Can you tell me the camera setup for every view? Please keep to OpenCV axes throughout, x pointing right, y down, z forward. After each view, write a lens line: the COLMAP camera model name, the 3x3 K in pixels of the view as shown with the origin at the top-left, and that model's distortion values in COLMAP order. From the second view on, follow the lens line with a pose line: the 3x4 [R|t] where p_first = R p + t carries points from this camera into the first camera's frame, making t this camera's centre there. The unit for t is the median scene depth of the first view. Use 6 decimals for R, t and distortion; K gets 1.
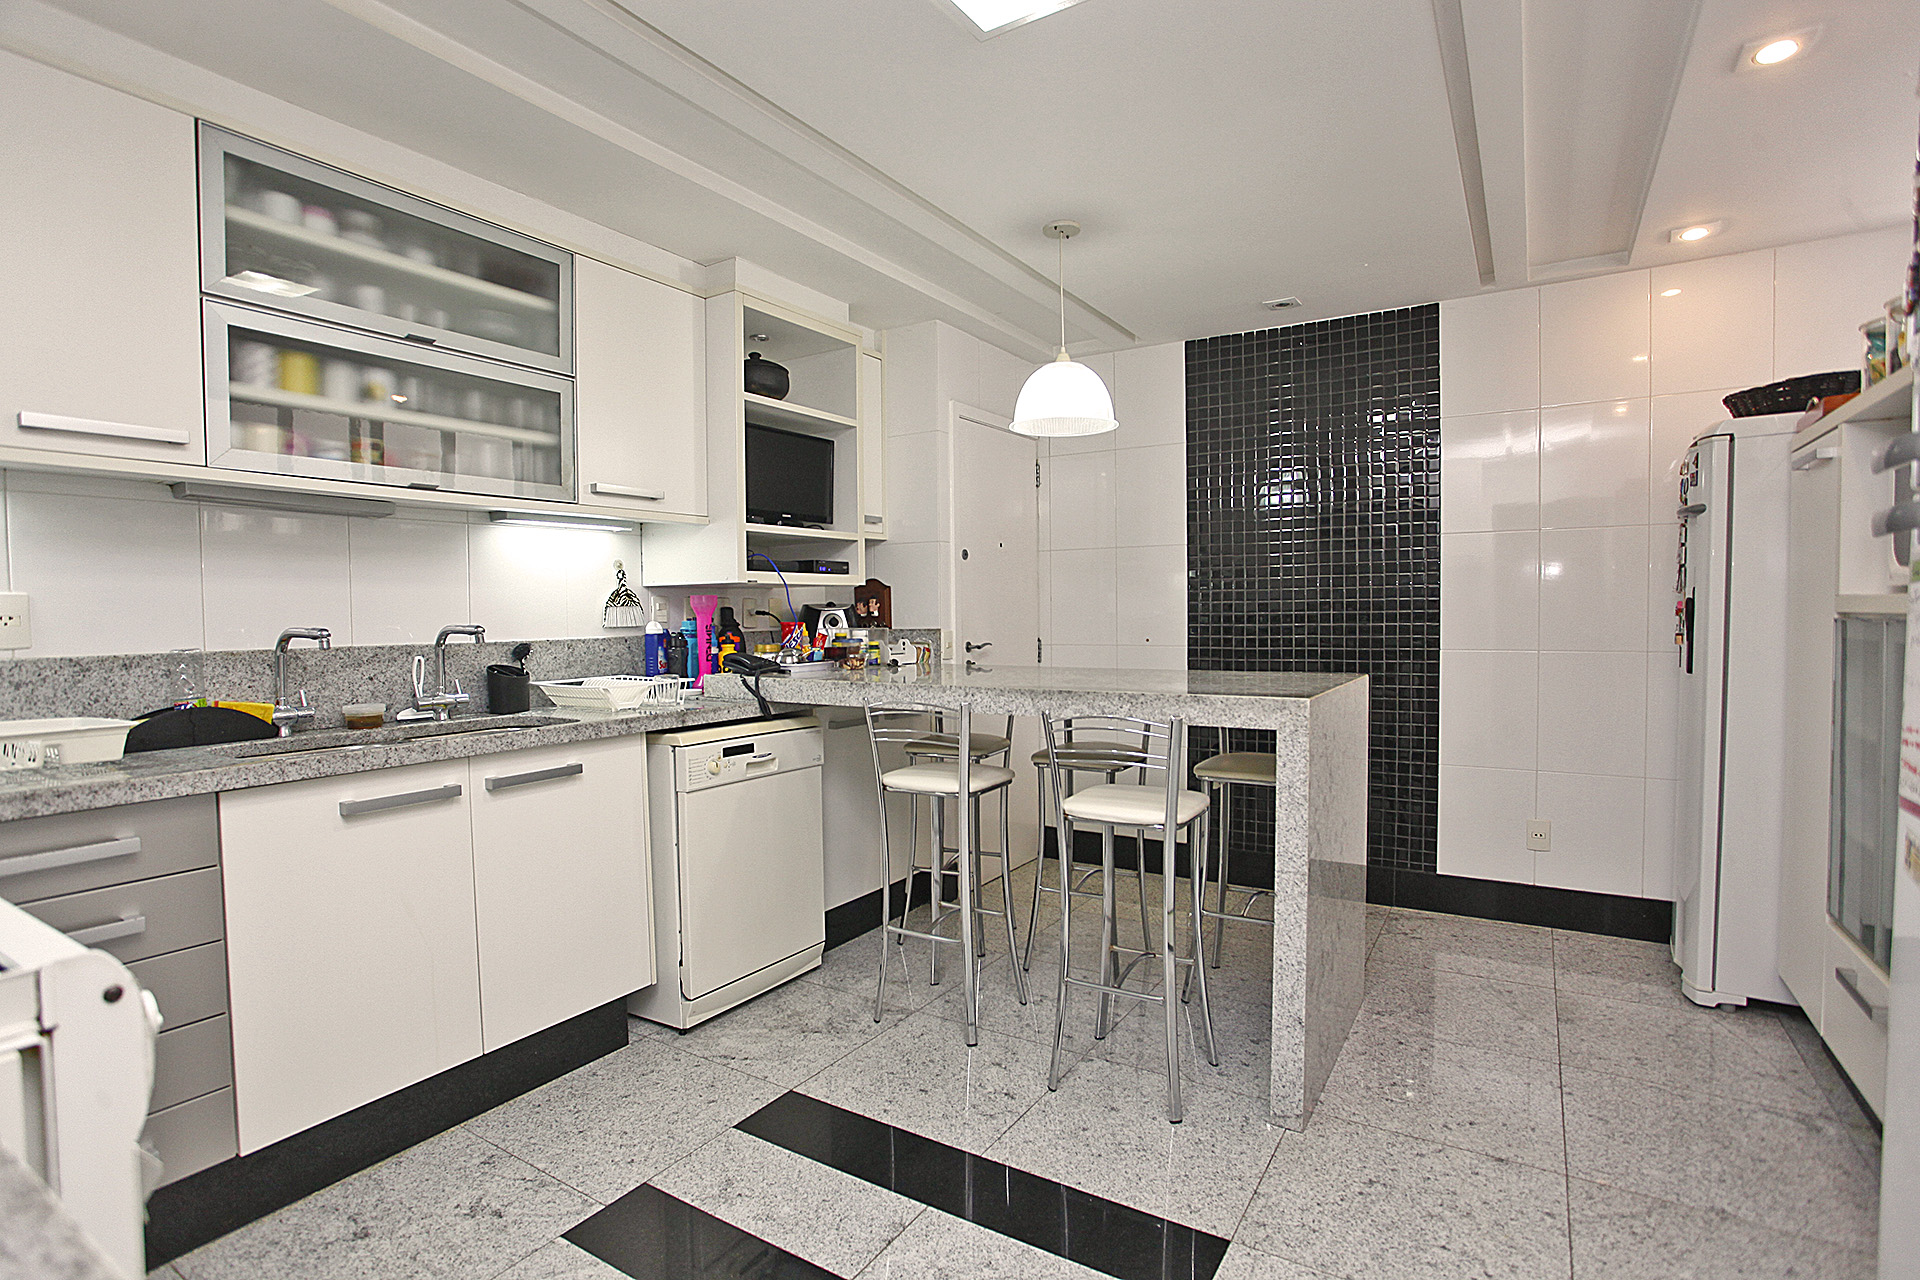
lens RADIAL K [[932.4, 0, 953.8], [0, 932.4, 644.0], [0, 0, 1]] dist [-0.078702, 0.033311]
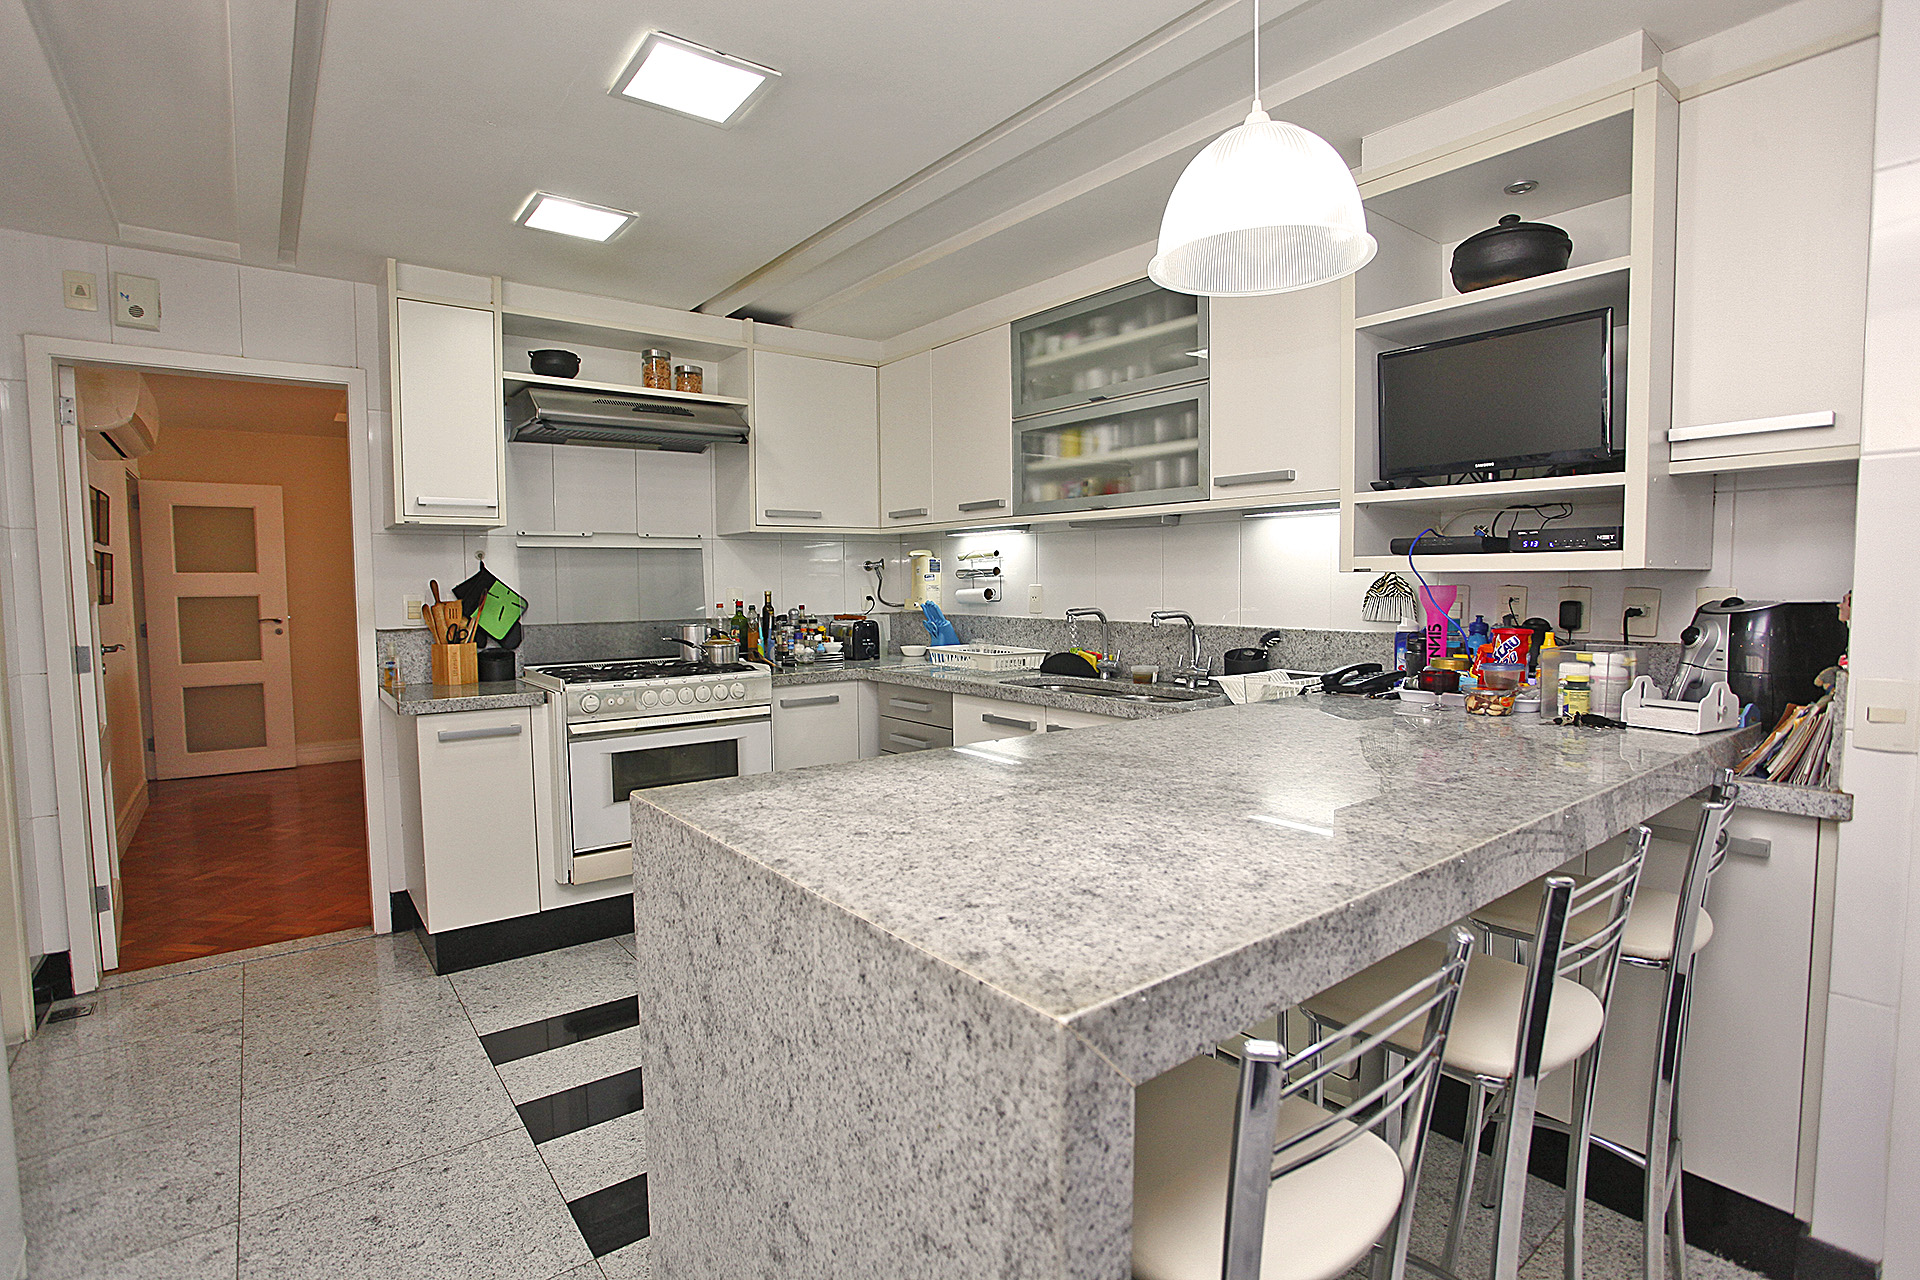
lens RADIAL K [[932.4, 0, 953.8], [0, 932.4, 644.0], [0, 0, 1]] dist [-0.078702, 0.033311]
pose [[-0.334947, 0.072511, -0.939443, 0.758357], [-0.023807, 0.996065, 0.085370, -0.078832], [0.941936, 0.050960, -0.331903, 1.192975]]
